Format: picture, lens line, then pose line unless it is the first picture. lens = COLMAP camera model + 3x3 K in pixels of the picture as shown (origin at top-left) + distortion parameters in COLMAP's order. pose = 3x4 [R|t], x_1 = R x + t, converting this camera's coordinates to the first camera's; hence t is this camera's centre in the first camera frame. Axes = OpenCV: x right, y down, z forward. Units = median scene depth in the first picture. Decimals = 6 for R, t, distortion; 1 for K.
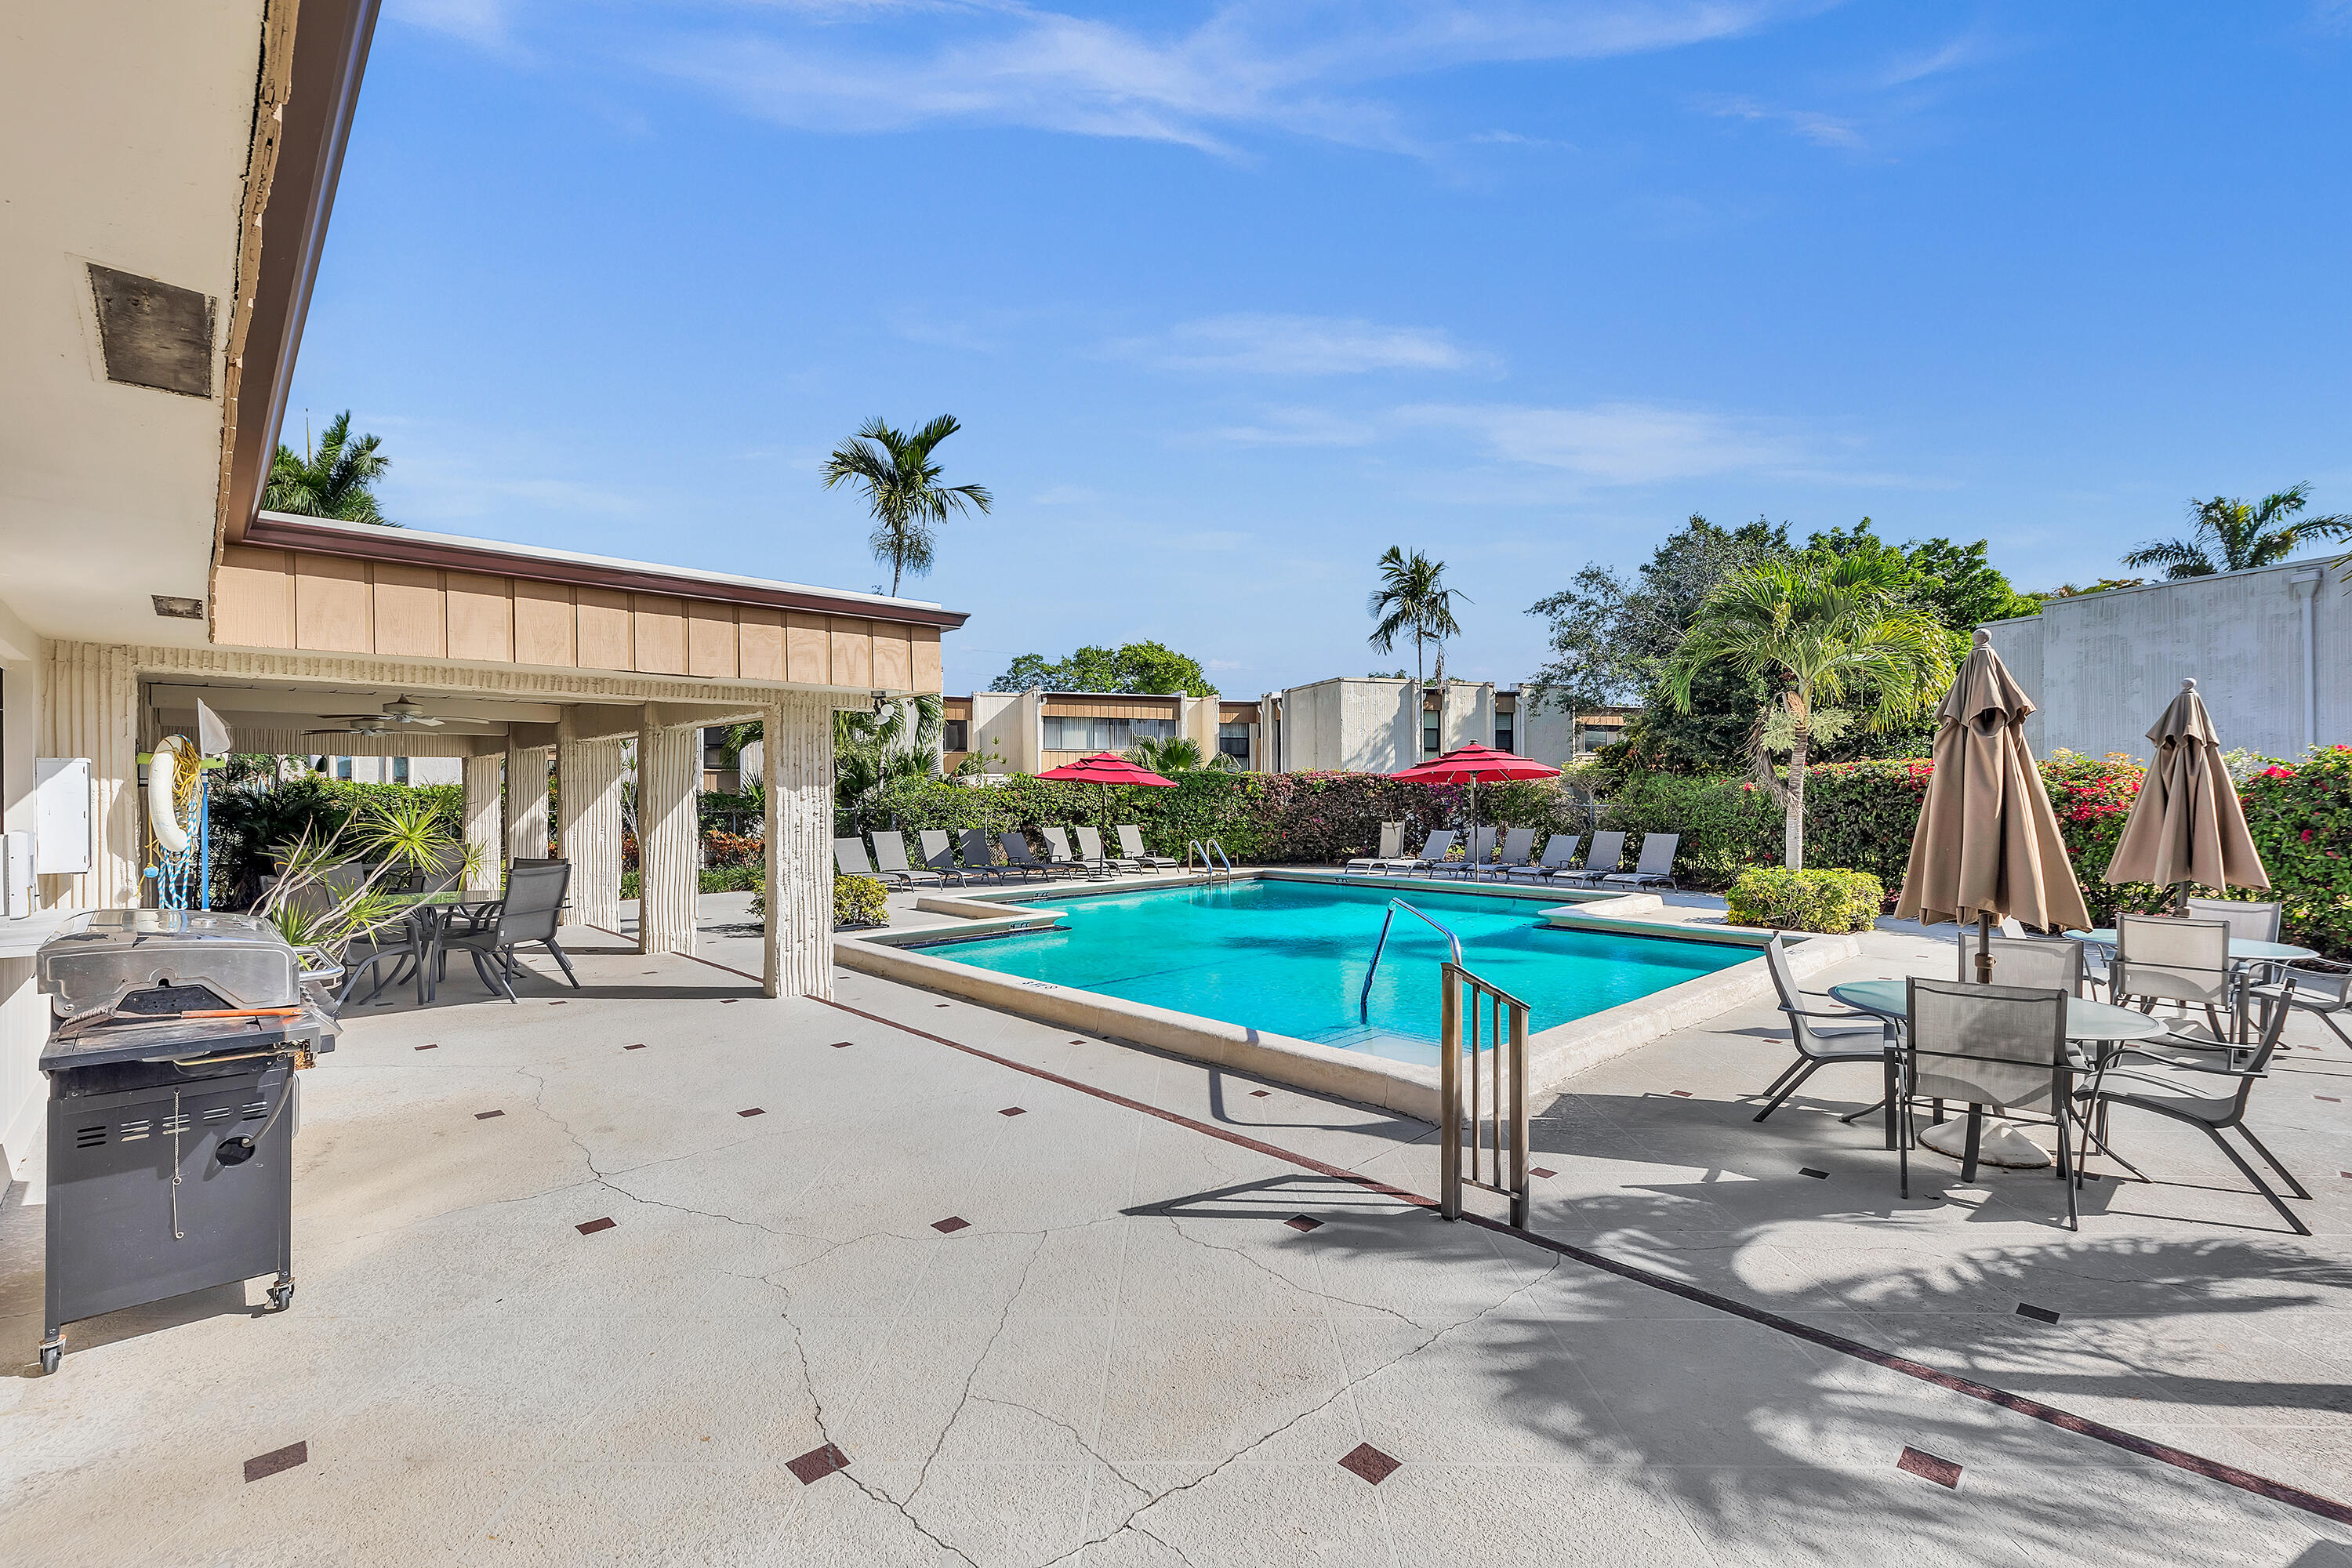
lens RADIAL K [[1024.7, 0, 1176.0], [0, 1024.7, 784.0], [0, 0, 1]] dist [0.000573, 0.000119]
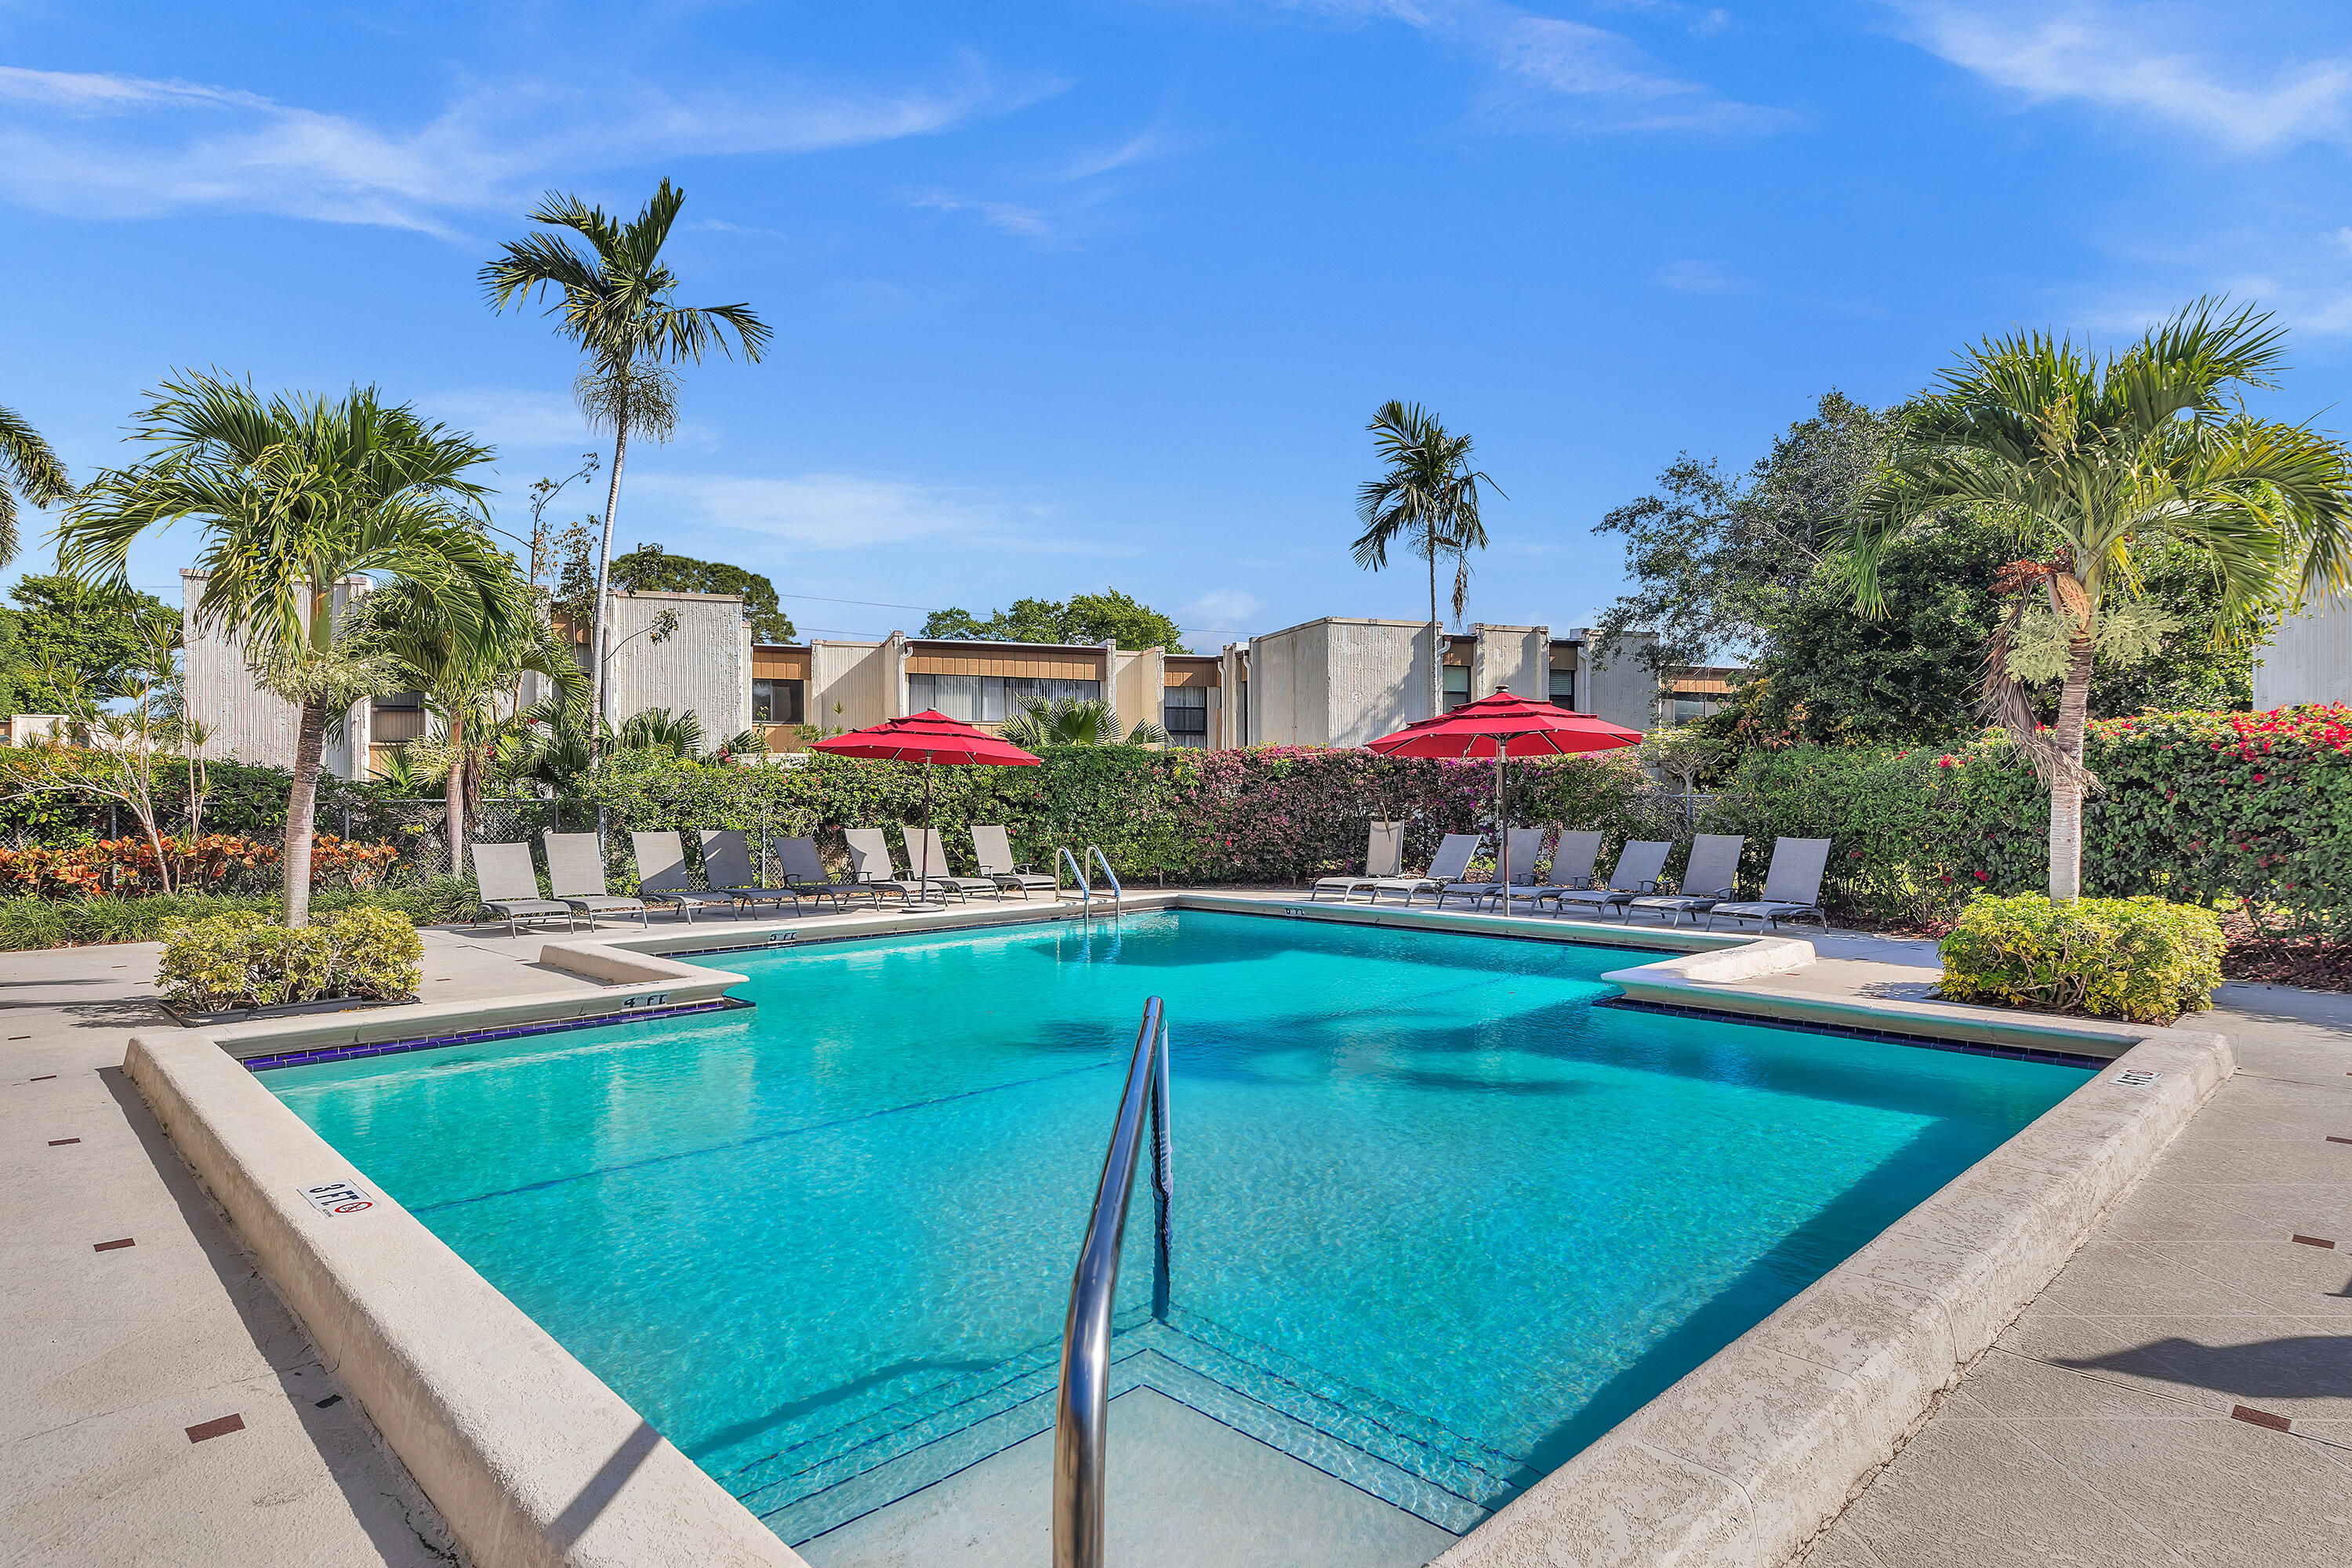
lens RADIAL K [[1263.0, 0, 1176.0], [0, 1263.0, 784.0], [0, 0, 1]] dist [-0.002239, -0.000923]
pose [[0.999975, 0.001758, 0.006830, 0.069740], [-0.001759, 0.999998, 0.000210, 0.013000], [-0.006830, -0.000222, 0.999977, 0.188486]]
